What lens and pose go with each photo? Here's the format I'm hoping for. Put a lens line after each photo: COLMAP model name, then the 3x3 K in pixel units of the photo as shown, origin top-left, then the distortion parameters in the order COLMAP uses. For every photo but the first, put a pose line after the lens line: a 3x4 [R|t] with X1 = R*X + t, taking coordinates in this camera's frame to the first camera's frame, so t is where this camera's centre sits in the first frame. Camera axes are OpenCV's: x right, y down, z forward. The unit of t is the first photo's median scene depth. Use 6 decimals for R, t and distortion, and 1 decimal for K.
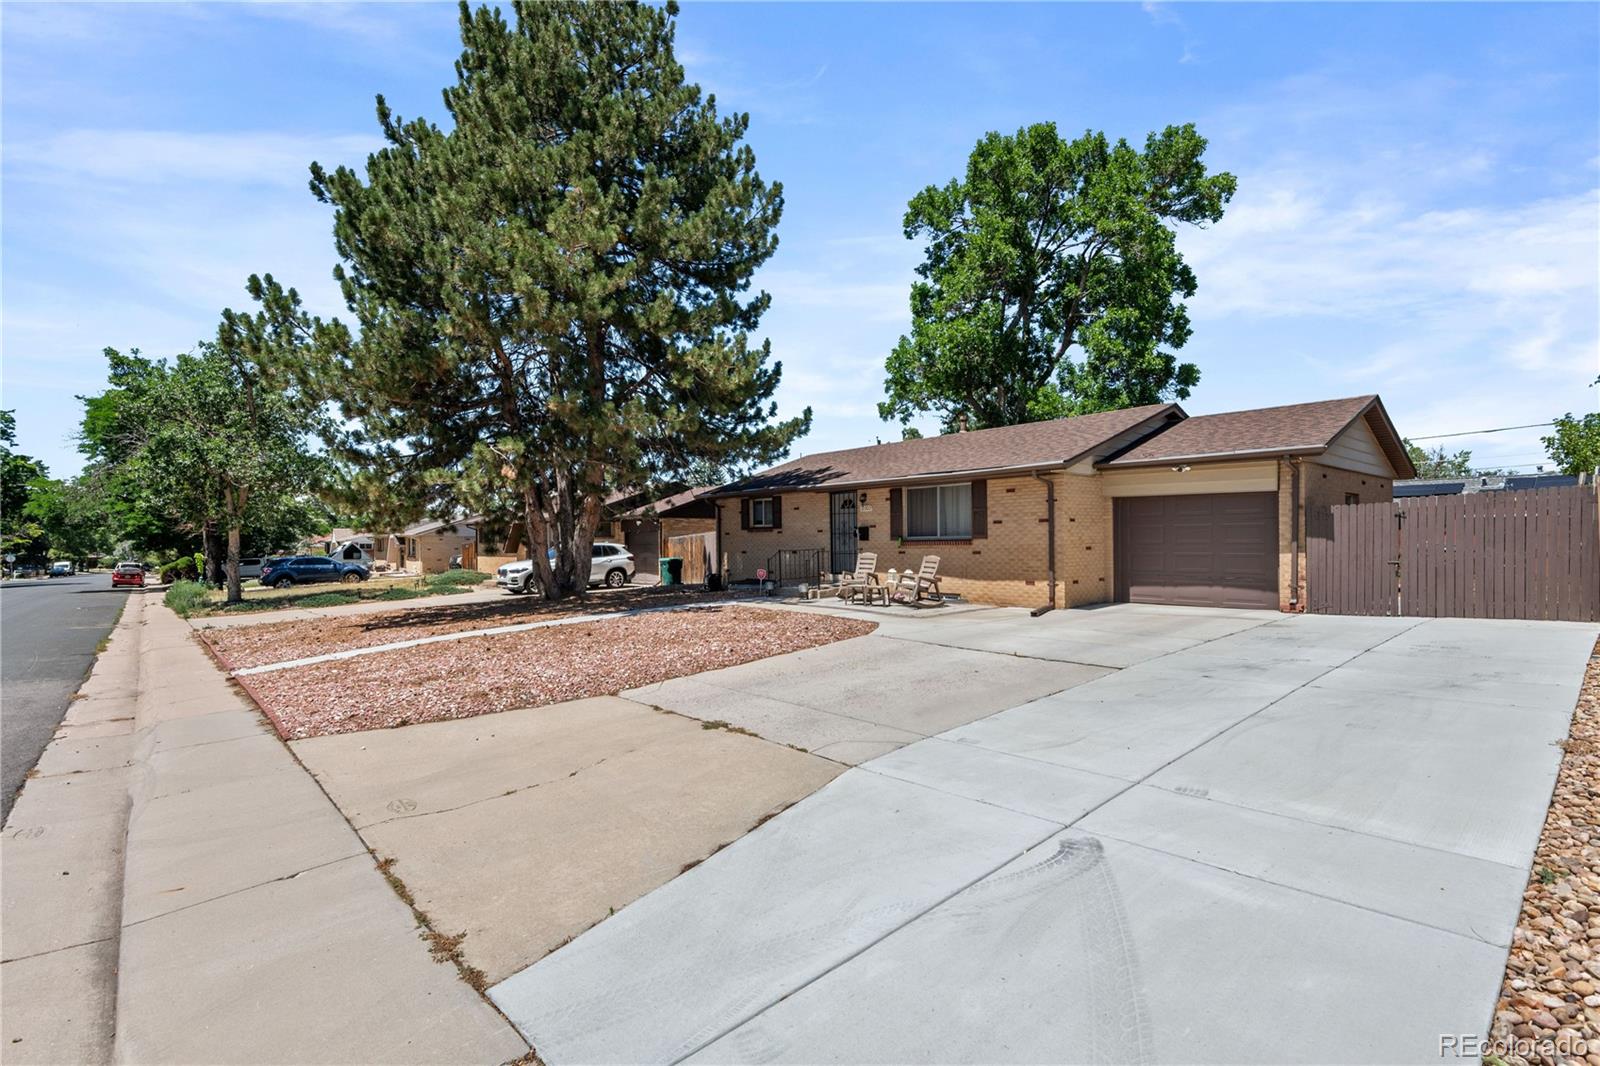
lens RADIAL K [[723.1, 0, 803.1], [0, 723.1, 536.8], [0, 0, 1]] dist [0.002968, -0.003556]
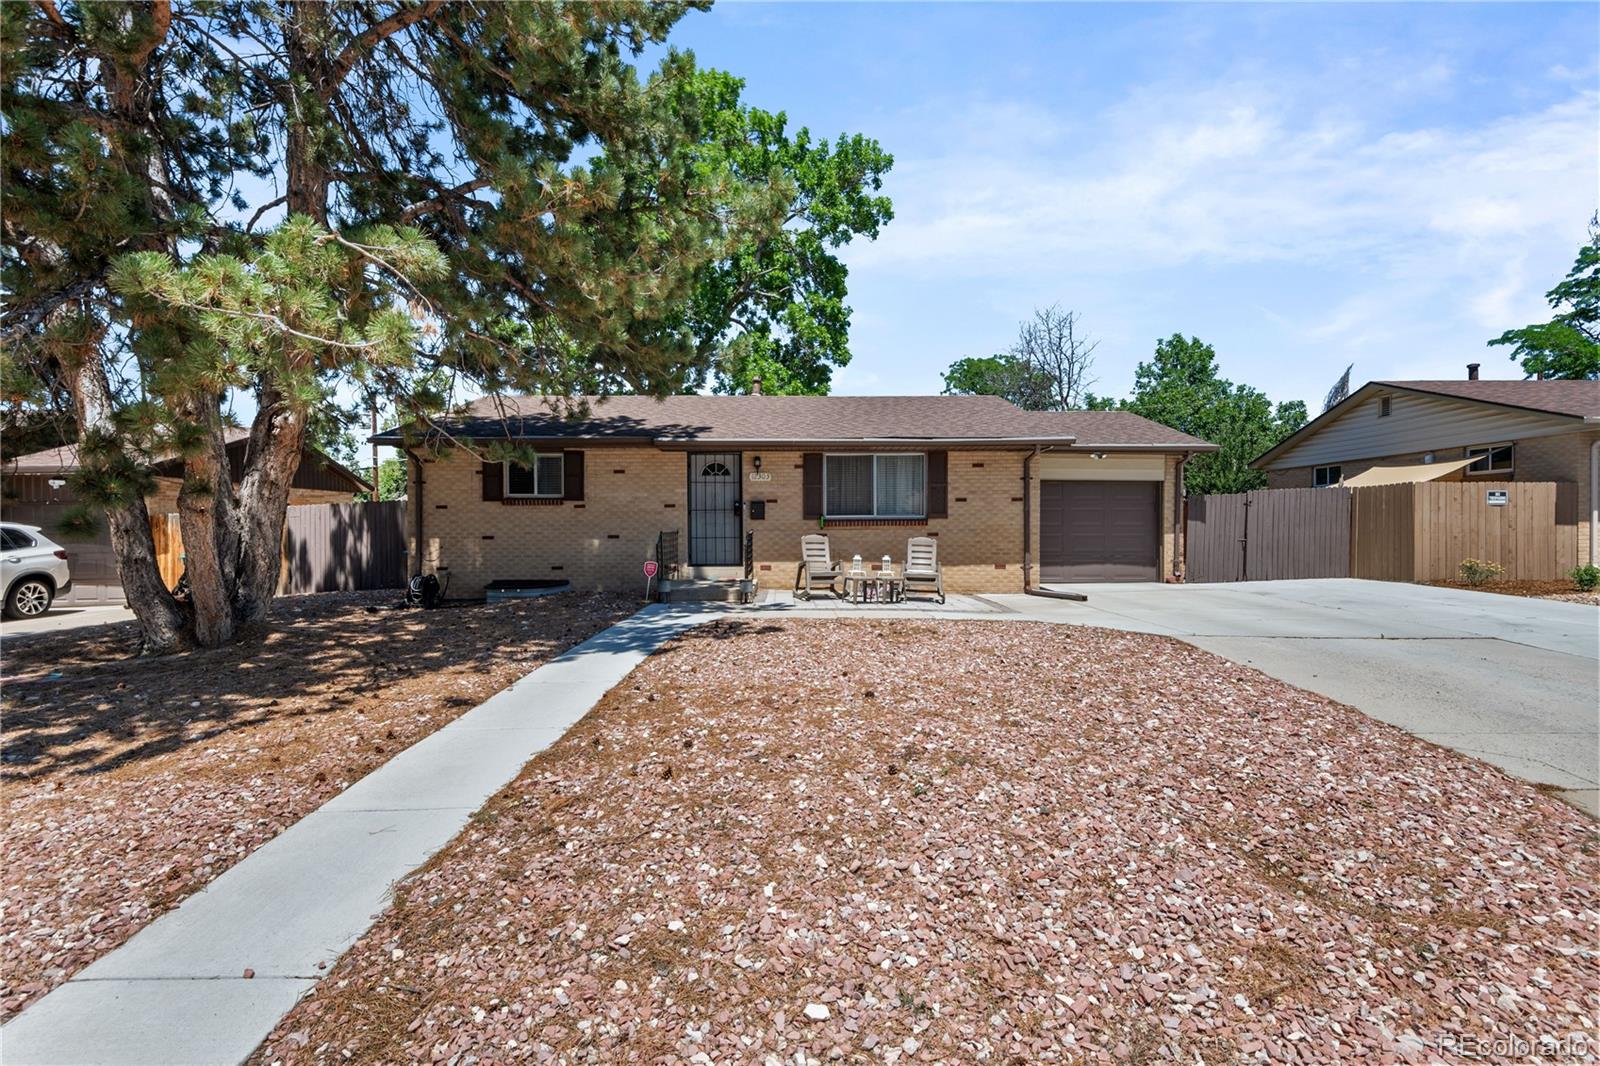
lens RADIAL K [[723.1, 0, 801.8], [0, 723.1, 535.0], [0, 0, 1]] dist [0.002968, -0.003556]
pose [[0.655898, 0.003892, 0.754840, -0.516279], [-0.007208, 0.999973, 0.001107, 0.022836], [-0.754815, -0.006167, 0.655908, 0.553713]]
